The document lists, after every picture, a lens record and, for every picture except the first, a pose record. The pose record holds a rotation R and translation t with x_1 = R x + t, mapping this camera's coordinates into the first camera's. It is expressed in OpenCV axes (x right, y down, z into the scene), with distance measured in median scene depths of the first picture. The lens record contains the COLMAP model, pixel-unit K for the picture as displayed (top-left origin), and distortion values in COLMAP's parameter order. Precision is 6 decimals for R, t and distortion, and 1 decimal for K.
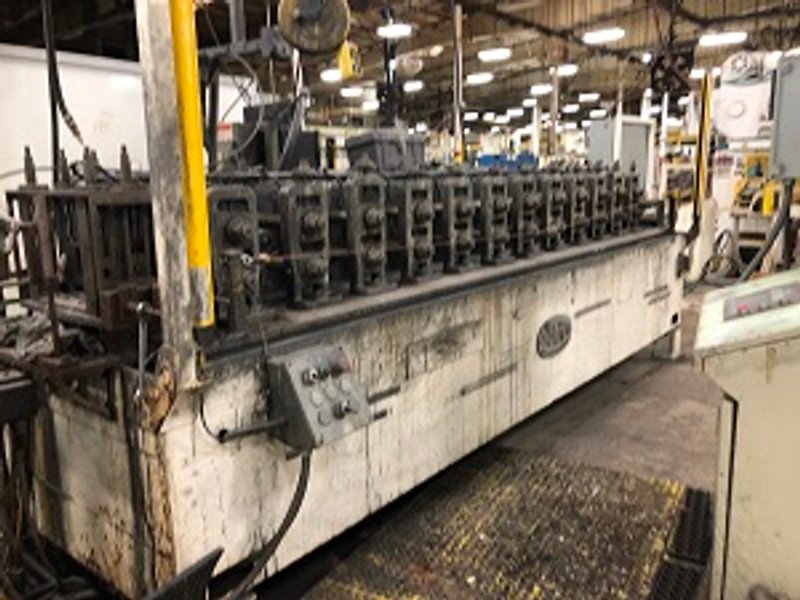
lens RADIAL K [[663.7, 0, 400.0], [0, 663.7, 300.0], [0, 0, 1]] dist [0.014843, -0.003311]
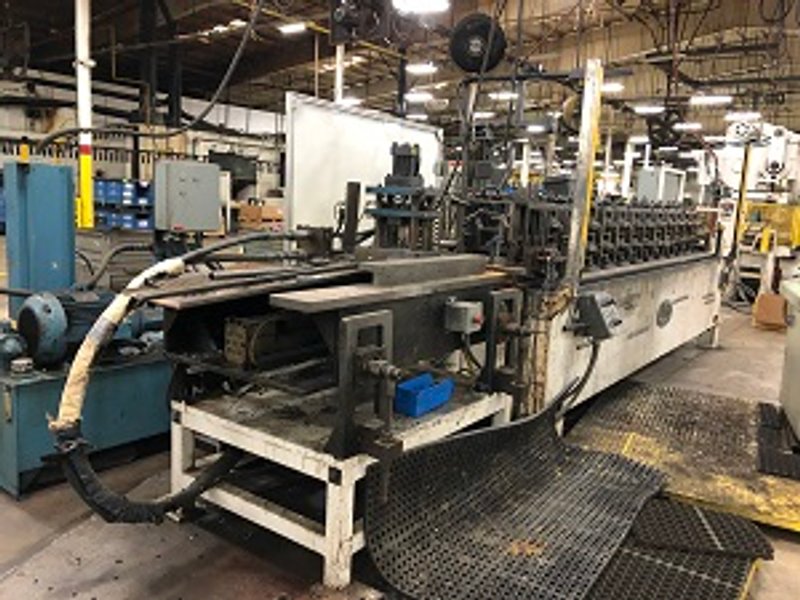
lens RADIAL K [[648.3, 0, 399.6], [0, 648.3, 283.5], [0, 0, 1]] dist [-0.006880, -0.004442]
pose [[0.997351, 0.066492, 0.029482, -0.289671], [-0.064789, 0.996361, -0.055387, 0.073952], [-0.033058, 0.053330, 0.998030, -0.325193]]
